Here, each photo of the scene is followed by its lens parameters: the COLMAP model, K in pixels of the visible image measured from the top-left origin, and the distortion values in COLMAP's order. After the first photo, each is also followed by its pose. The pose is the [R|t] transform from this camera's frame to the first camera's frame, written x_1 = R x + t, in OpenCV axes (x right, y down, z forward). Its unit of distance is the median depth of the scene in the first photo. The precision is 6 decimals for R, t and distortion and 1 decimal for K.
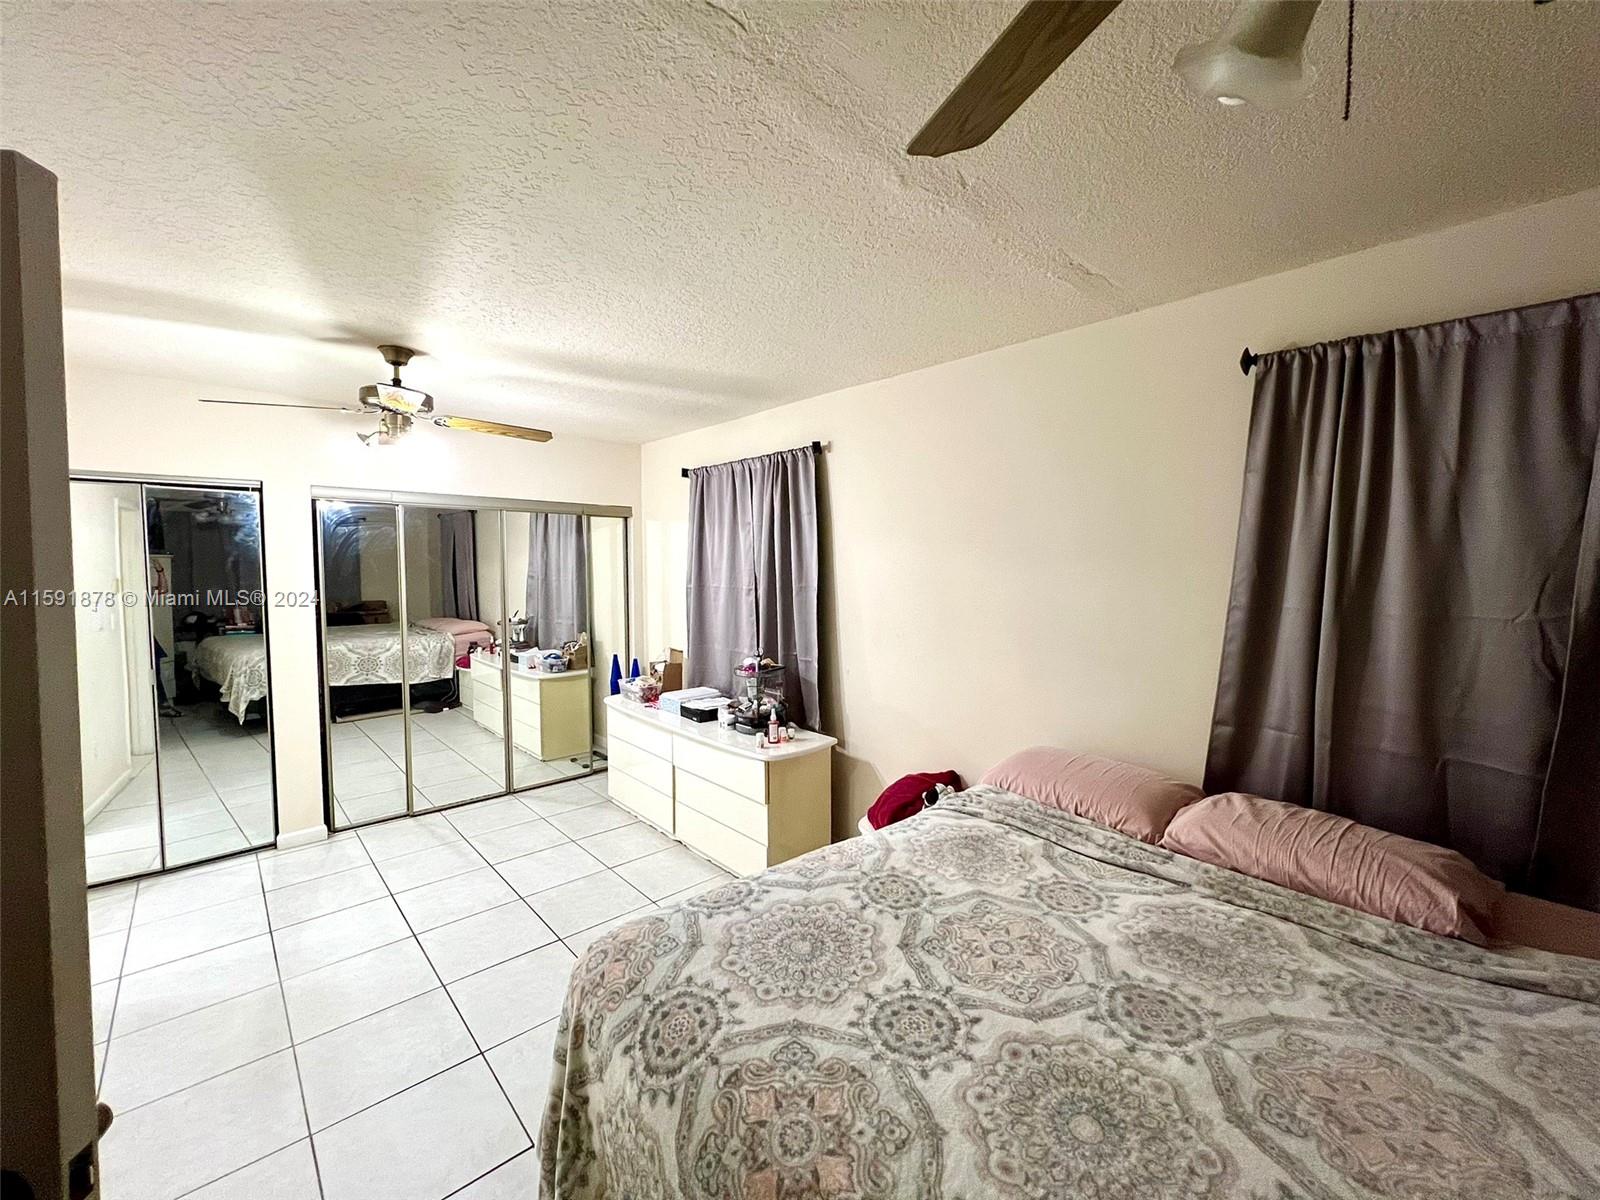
lens RADIAL K [[639.5, 0, 793.4], [0, 639.5, 602.5], [0, 0, 1]] dist [-0.004038, 0.000862]
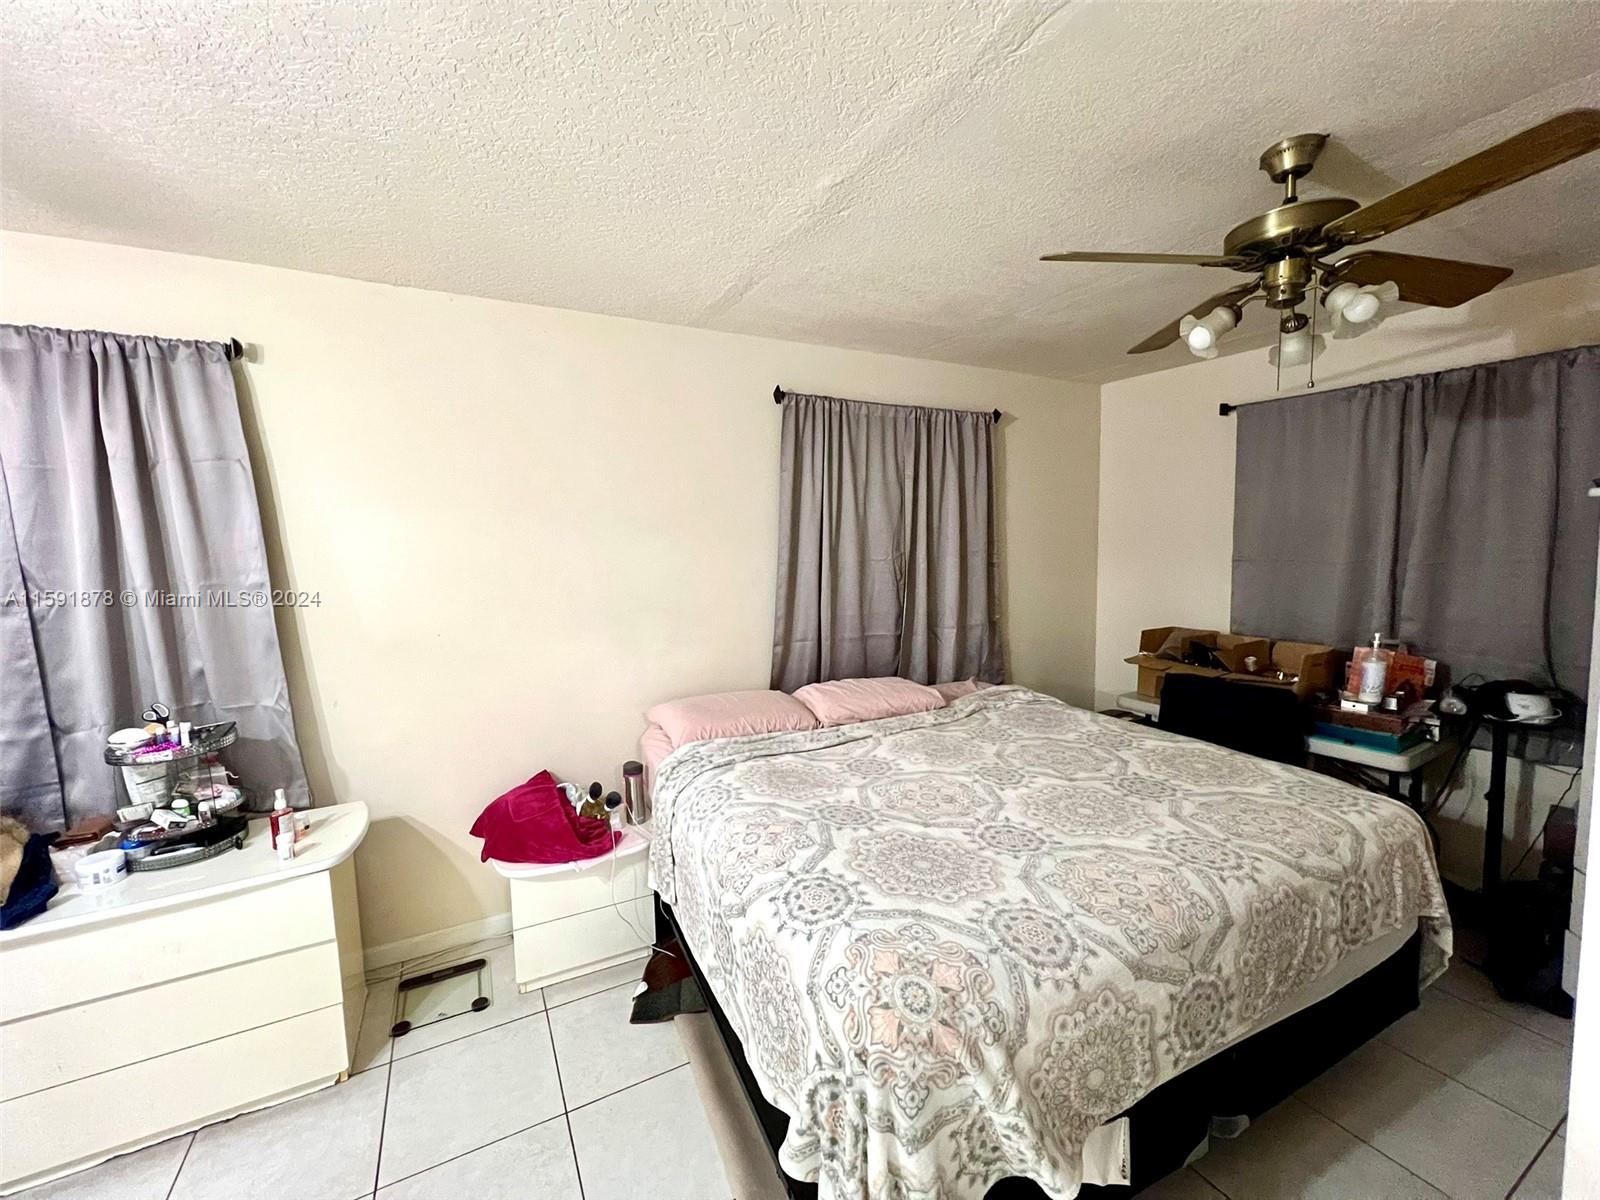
lens RADIAL K [[643.3, 0, 800.8], [0, 643.3, 600.3], [0, 0, 1]] dist [-0.006196, 0.000599]
pose [[0.249177, -0.099192, 0.963365, -0.809532], [0.080531, 0.993418, 0.081457, -0.028170], [-0.965104, 0.057283, 0.255525, 0.657359]]
